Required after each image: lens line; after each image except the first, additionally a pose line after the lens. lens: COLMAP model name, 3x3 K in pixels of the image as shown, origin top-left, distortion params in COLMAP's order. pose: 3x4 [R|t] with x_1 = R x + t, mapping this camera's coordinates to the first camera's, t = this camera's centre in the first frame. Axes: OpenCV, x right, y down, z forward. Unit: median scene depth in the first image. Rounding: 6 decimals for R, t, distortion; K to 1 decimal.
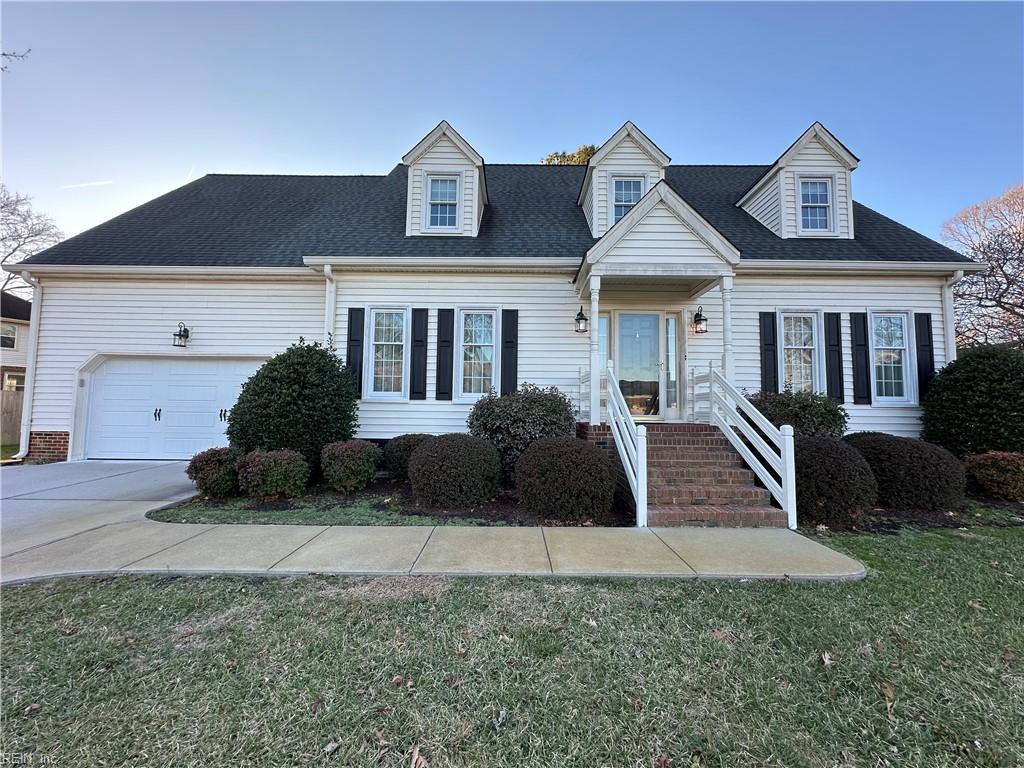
lens RADIAL K [[410.7, 0, 512.1], [0, 410.7, 384.2], [0, 0, 1]] dist [-0.003669, 0.000717]
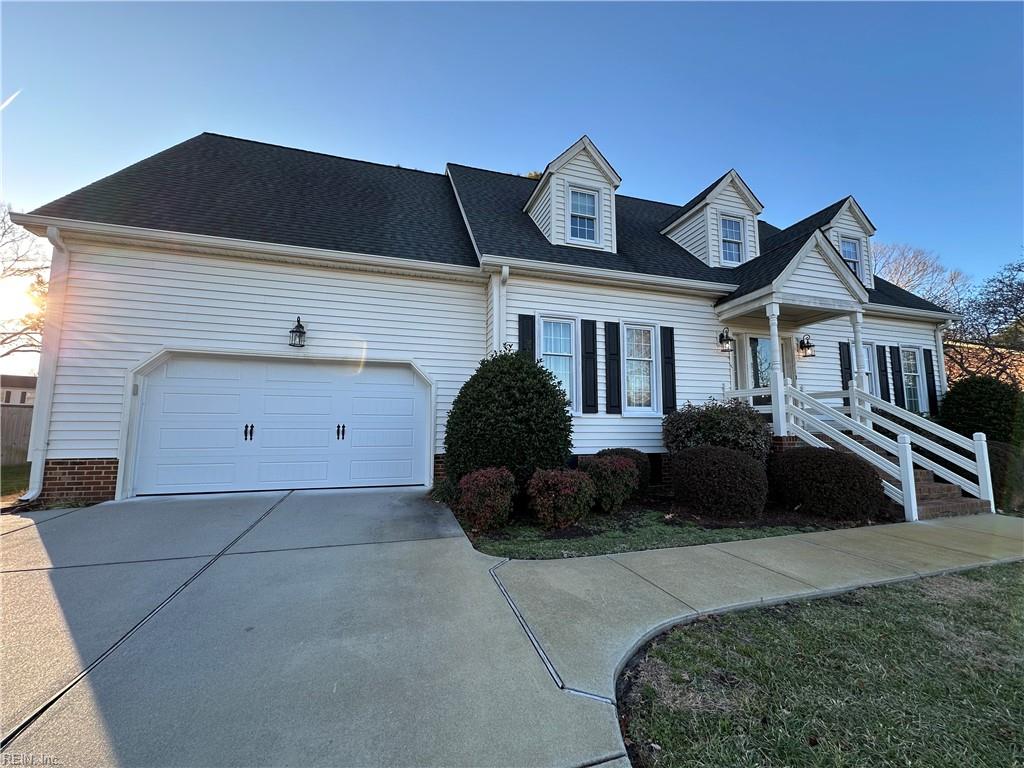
lens RADIAL K [[410.7, 0, 520.3], [0, 410.7, 383.3], [0, 0, 1]] dist [-0.003669, 0.000717]
pose [[0.954782, 0.022892, 0.296425, -0.667956], [-0.011721, 0.999154, -0.039410, 0.006893], [-0.297077, 0.034153, 0.954243, 0.118688]]
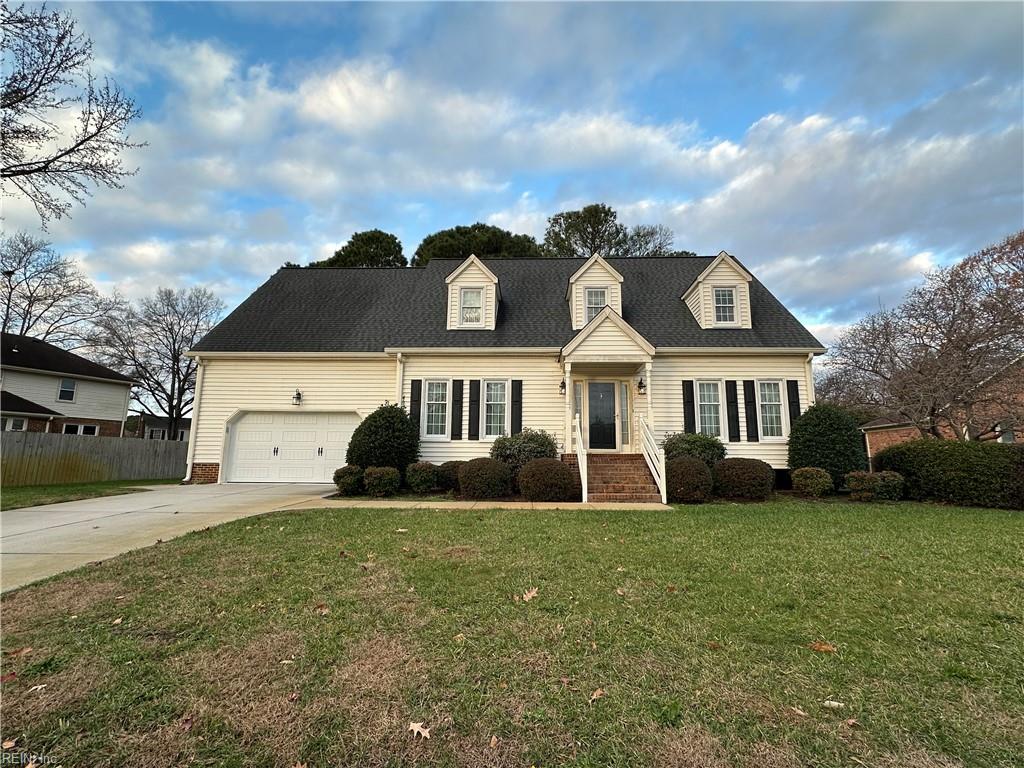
lens RADIAL K [[476.9, 0, 515.0], [0, 476.9, 386.5], [0, 0, 1]] dist [-0.000370, -0.000118]
pose [[0.999707, -0.006966, -0.023202, 0.029559], [0.004647, 0.995122, -0.098539, 0.016880], [0.023776, 0.098402, 0.994863, -0.759728]]
